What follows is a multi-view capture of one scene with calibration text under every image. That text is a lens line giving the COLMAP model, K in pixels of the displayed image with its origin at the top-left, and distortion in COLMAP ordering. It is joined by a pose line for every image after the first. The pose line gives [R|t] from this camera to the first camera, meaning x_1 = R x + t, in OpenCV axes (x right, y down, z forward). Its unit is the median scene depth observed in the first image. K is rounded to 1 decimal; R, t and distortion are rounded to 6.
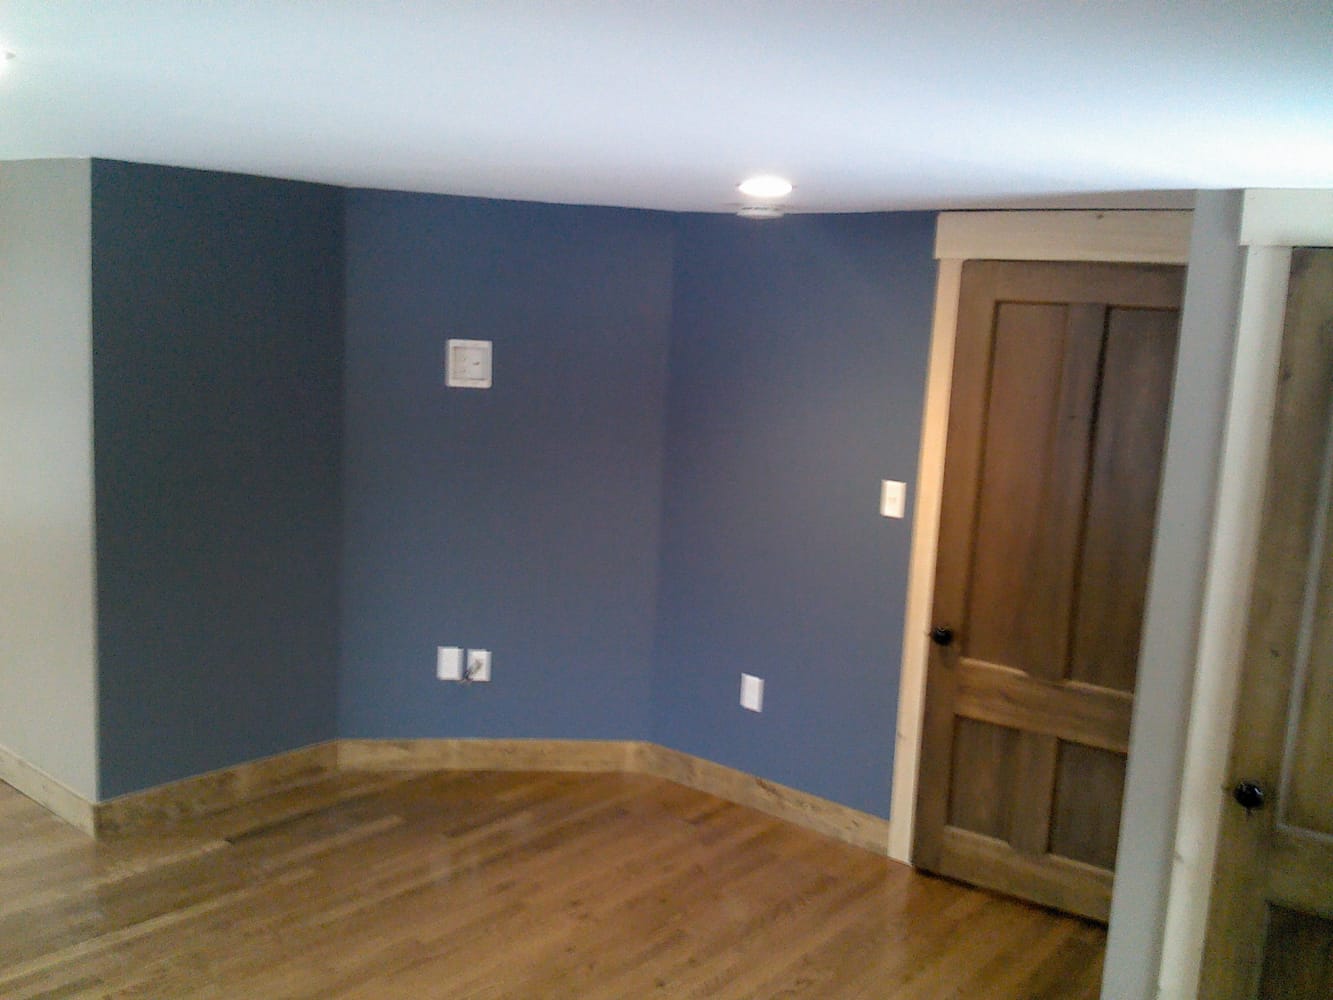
lens RADIAL K [[1314.6, 0, 666.5], [0, 1314.6, 500.0], [0, 0, 1]] dist [0.064258, 0.001248]
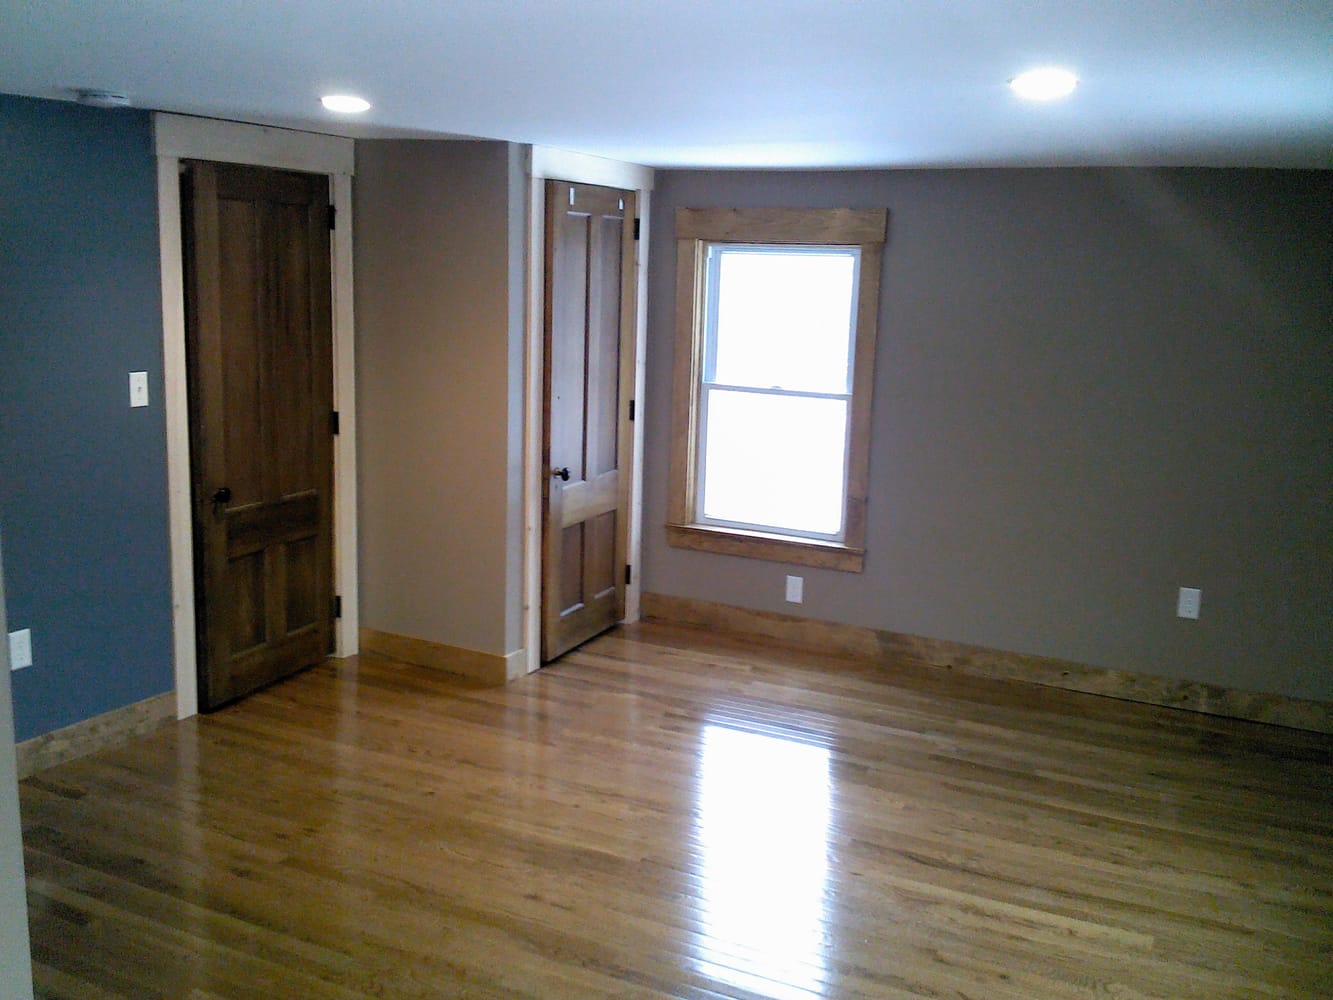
lens RADIAL K [[1314.6, 0, 666.5], [0, 1314.6, 500.0], [0, 0, 1]] dist [0.064258, 0.001248]
pose [[-0.201974, -0.227923, 0.952501, -0.932871], [0.111433, 0.960881, 0.253557, -0.136852], [-0.973031, 0.157352, -0.168675, 0.799345]]
